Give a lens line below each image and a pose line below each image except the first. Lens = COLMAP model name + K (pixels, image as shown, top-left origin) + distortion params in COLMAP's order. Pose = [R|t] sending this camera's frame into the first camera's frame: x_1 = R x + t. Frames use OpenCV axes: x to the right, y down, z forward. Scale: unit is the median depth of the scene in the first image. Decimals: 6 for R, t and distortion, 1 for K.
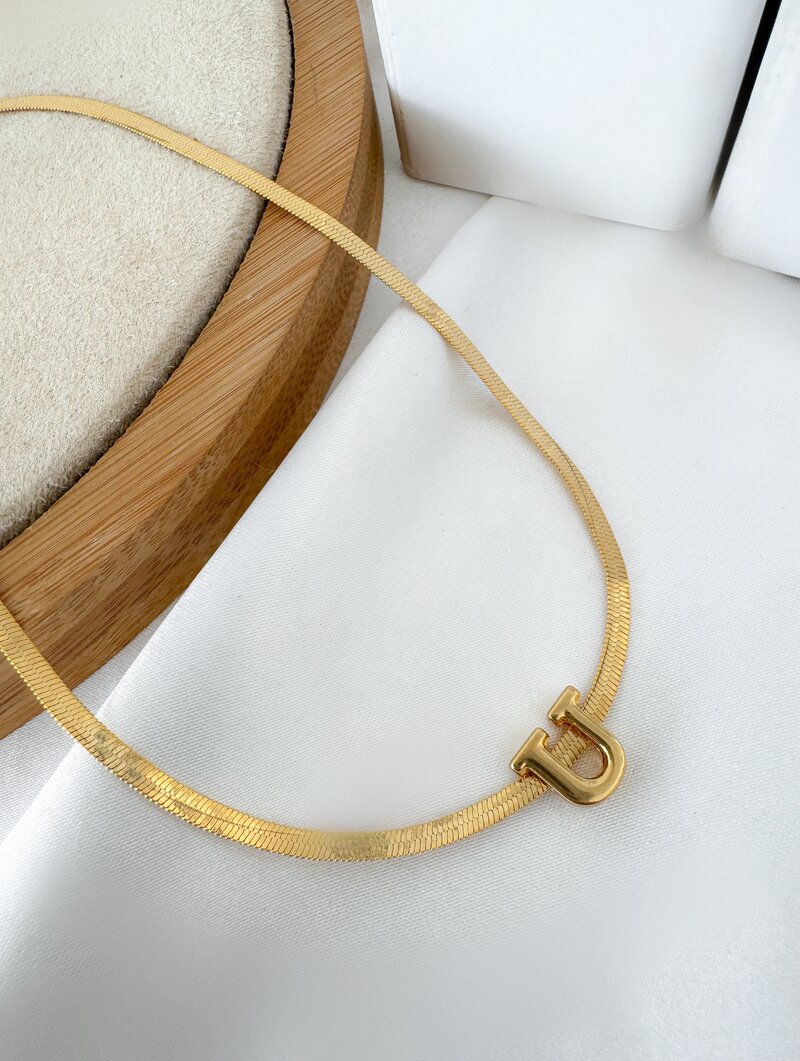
lens RADIAL K [[780.8, 0, 402.4], [0, 780.8, 482.1], [0, 0, 1]] dist [-0.001259, -0.007459]
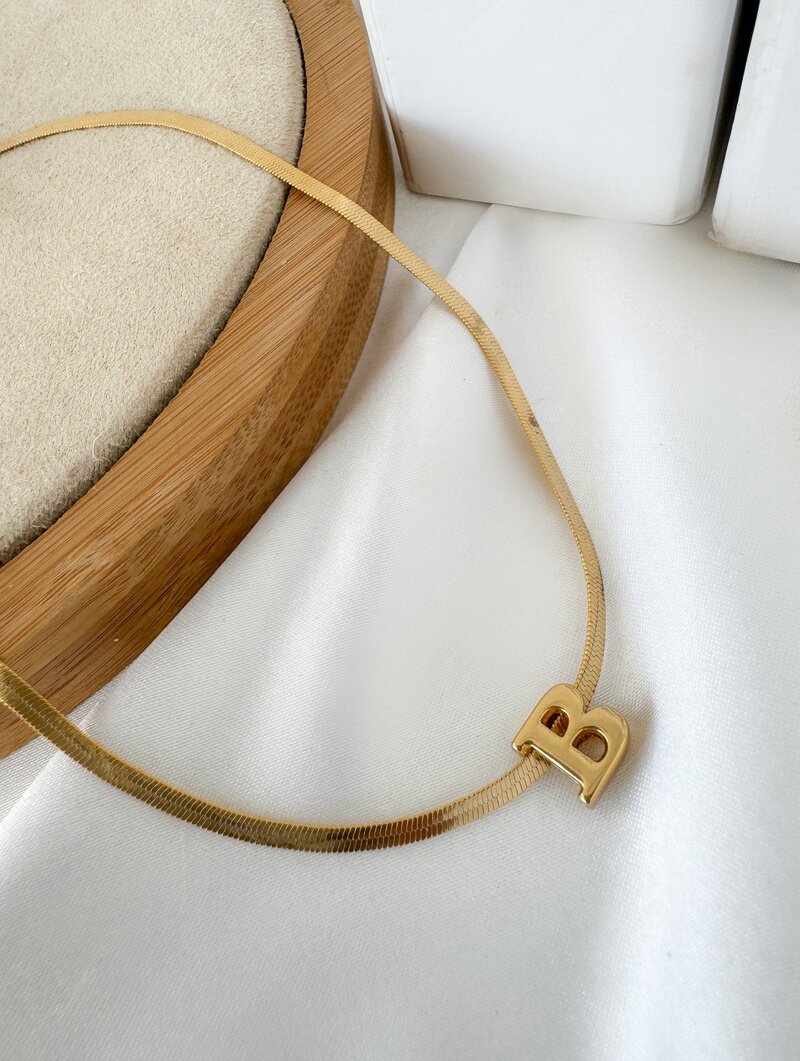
lens RADIAL K [[780.8, 0, 400.3], [0, 780.8, 427.2], [0, 0, 1]] dist [-0.001259, -0.007459]
pose [[0.995583, -0.093120, -0.011996, -0.047595], [0.091071, 0.988851, -0.117811, 0.129352], [0.022833, 0.116198, 0.992964, -0.030186]]
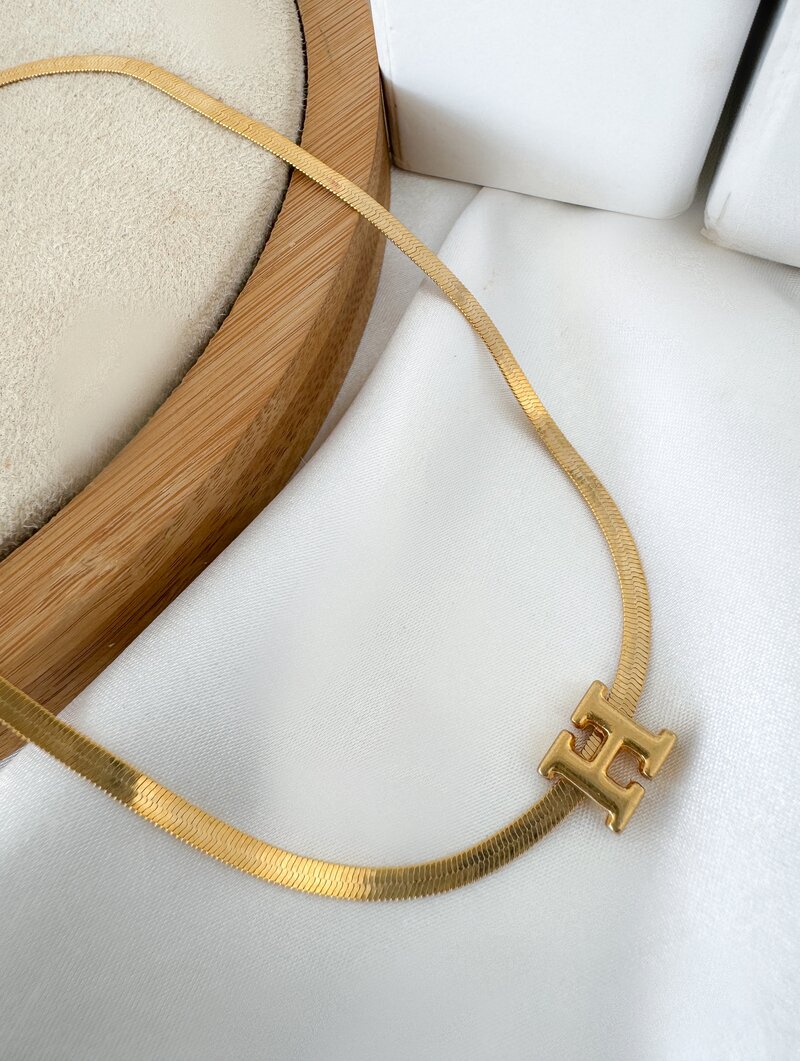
lens RADIAL K [[780.8, 0, 403.2], [0, 780.8, 427.3], [0, 0, 1]] dist [-0.001259, -0.007459]
pose [[0.992991, -0.068942, 0.096005, -0.172662], [0.075662, 0.994798, -0.068210, 0.077760], [-0.090803, 0.074996, 0.993041, 0.010436]]
